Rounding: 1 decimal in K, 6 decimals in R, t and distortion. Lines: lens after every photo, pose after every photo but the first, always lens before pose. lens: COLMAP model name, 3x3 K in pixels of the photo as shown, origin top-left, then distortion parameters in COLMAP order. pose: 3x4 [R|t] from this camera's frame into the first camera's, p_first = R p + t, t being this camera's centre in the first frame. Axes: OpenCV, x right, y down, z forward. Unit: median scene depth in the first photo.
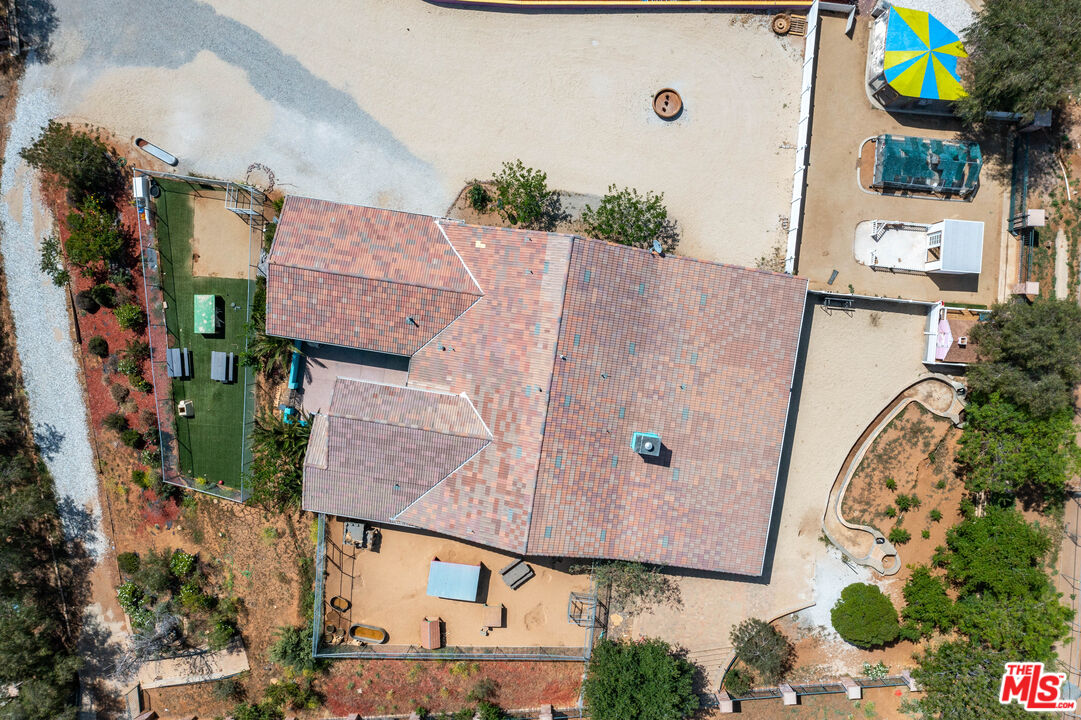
lens RADIAL K [[850.8, 0, 537.7], [0, 850.8, 357.6], [0, 0, 1]] dist [-0.024840, 0.004851]
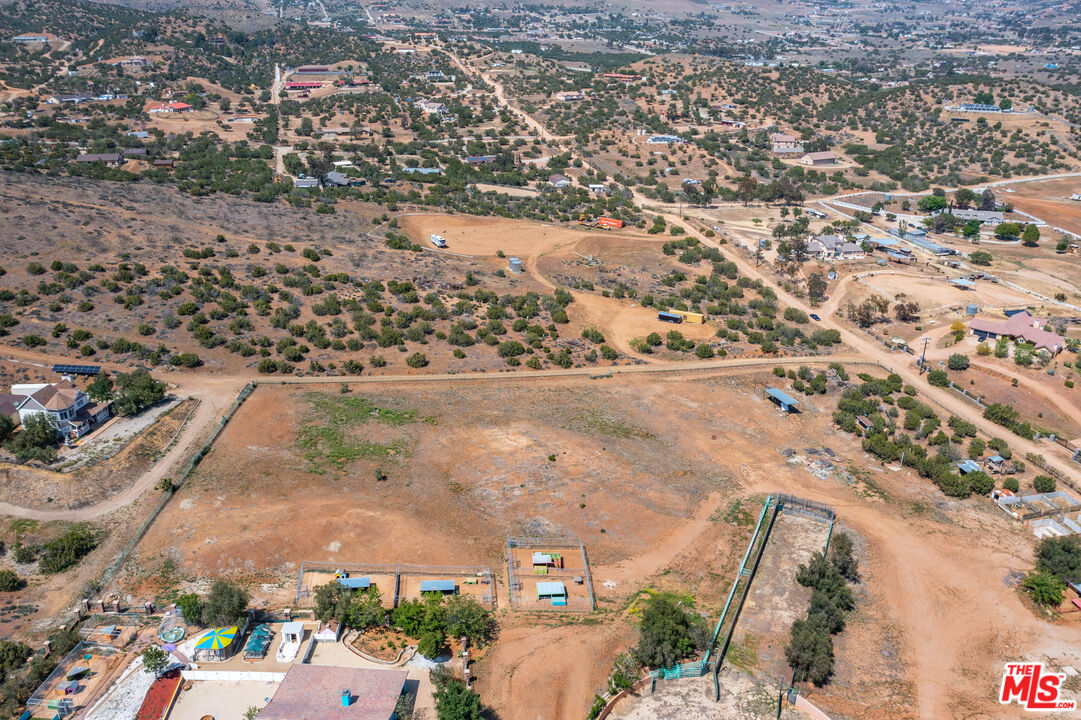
lens RADIAL K [[850.8, 0, 539.0], [0, 850.8, 358.4], [0, 0, 1]] dist [-0.024840, 0.004851]
pose [[-0.073503, -0.374306, 0.924387, -1.649452], [0.997195, -0.040679, 0.062821, 0.495349], [0.014089, 0.926412, 0.376247, -0.762731]]
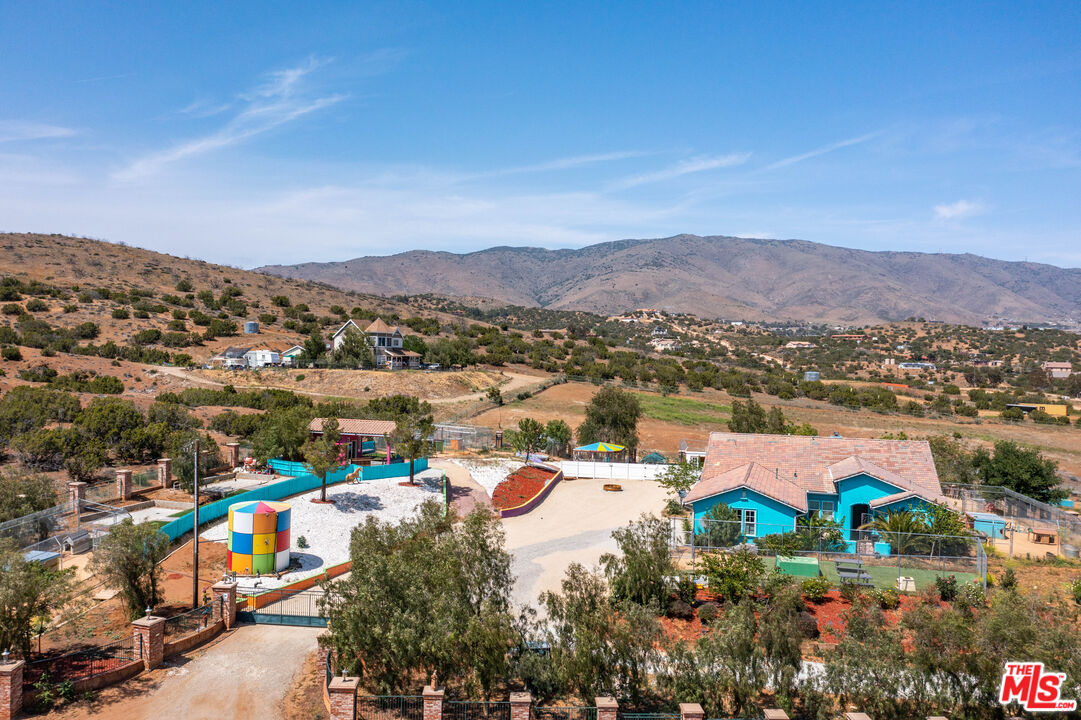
lens RADIAL K [[850.8, 0, 540.0], [0, 850.8, 359.3], [0, 0, 1]] dist [-0.024840, 0.004851]
pose [[0.141590, 0.000798, 0.989925, -1.392388], [0.989923, -0.002240, -0.141587, -0.199504], [0.002105, 0.999997, -0.001107, 0.758239]]
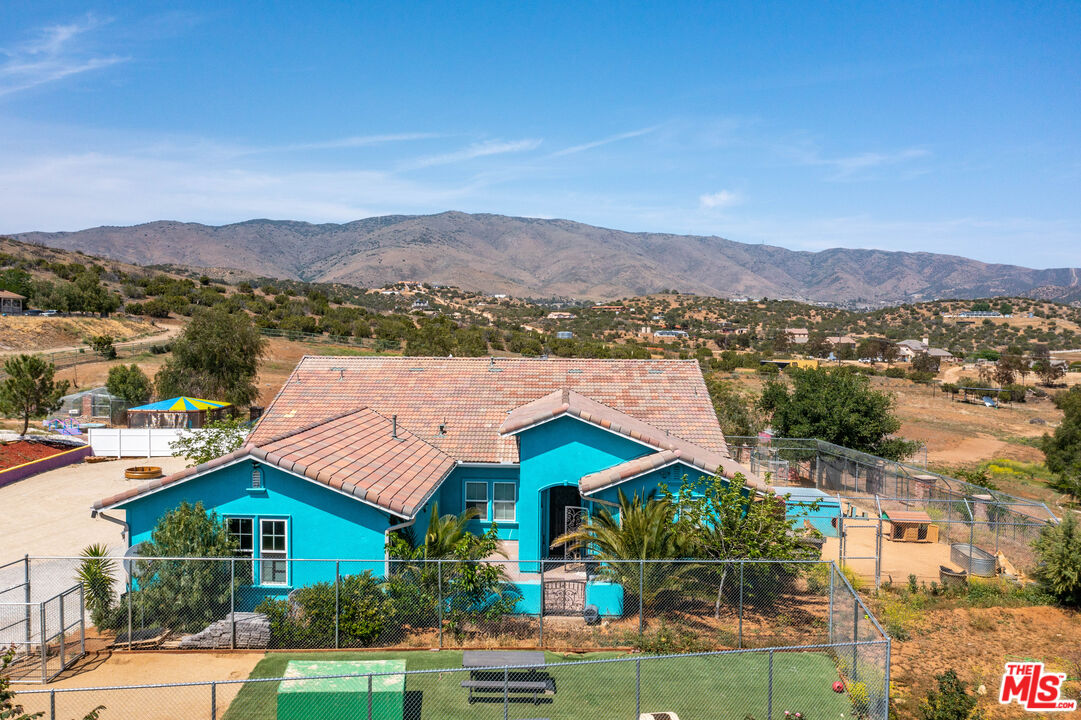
lens RADIAL K [[850.8, 0, 538.8], [0, 850.8, 361.7], [0, 0, 1]] dist [-0.024840, 0.004851]
pose [[-0.122568, -0.026552, 0.992105, -0.693131], [0.992369, -0.016864, 0.122149, -0.007129], [0.013487, 0.999505, 0.028417, 0.865632]]
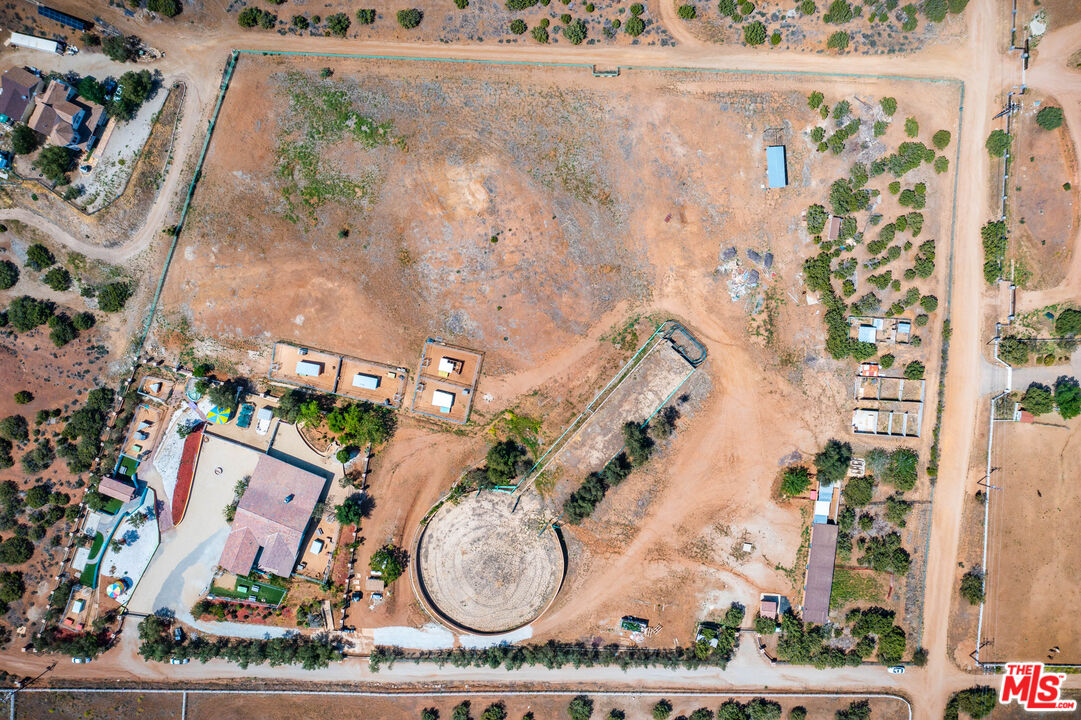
lens RADIAL K [[850.8, 0, 540.1], [0, 850.8, 359.7], [0, 0, 1]] dist [-0.024840, 0.004851]
pose [[0.230343, -0.972815, -0.023938, 1.140999], [0.972452, 0.231022, -0.031094, 1.236042], [0.035779, -0.016117, 0.999230, -3.082110]]
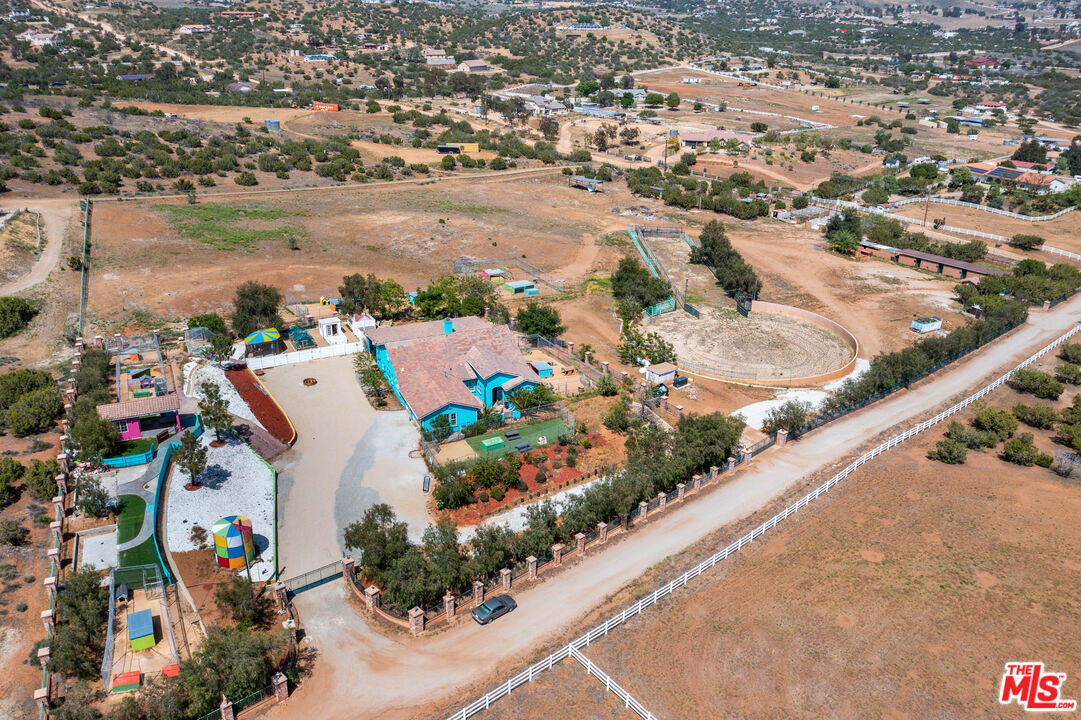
lens RADIAL K [[850.8, 0, 538.7], [0, 850.8, 359.8], [0, 0, 1]] dist [-0.024840, 0.004851]
pose [[-0.526355, -0.333005, 0.782341, -1.861998], [0.850190, -0.218340, 0.479067, -0.831424], [0.011285, 0.917298, 0.398042, 0.062973]]
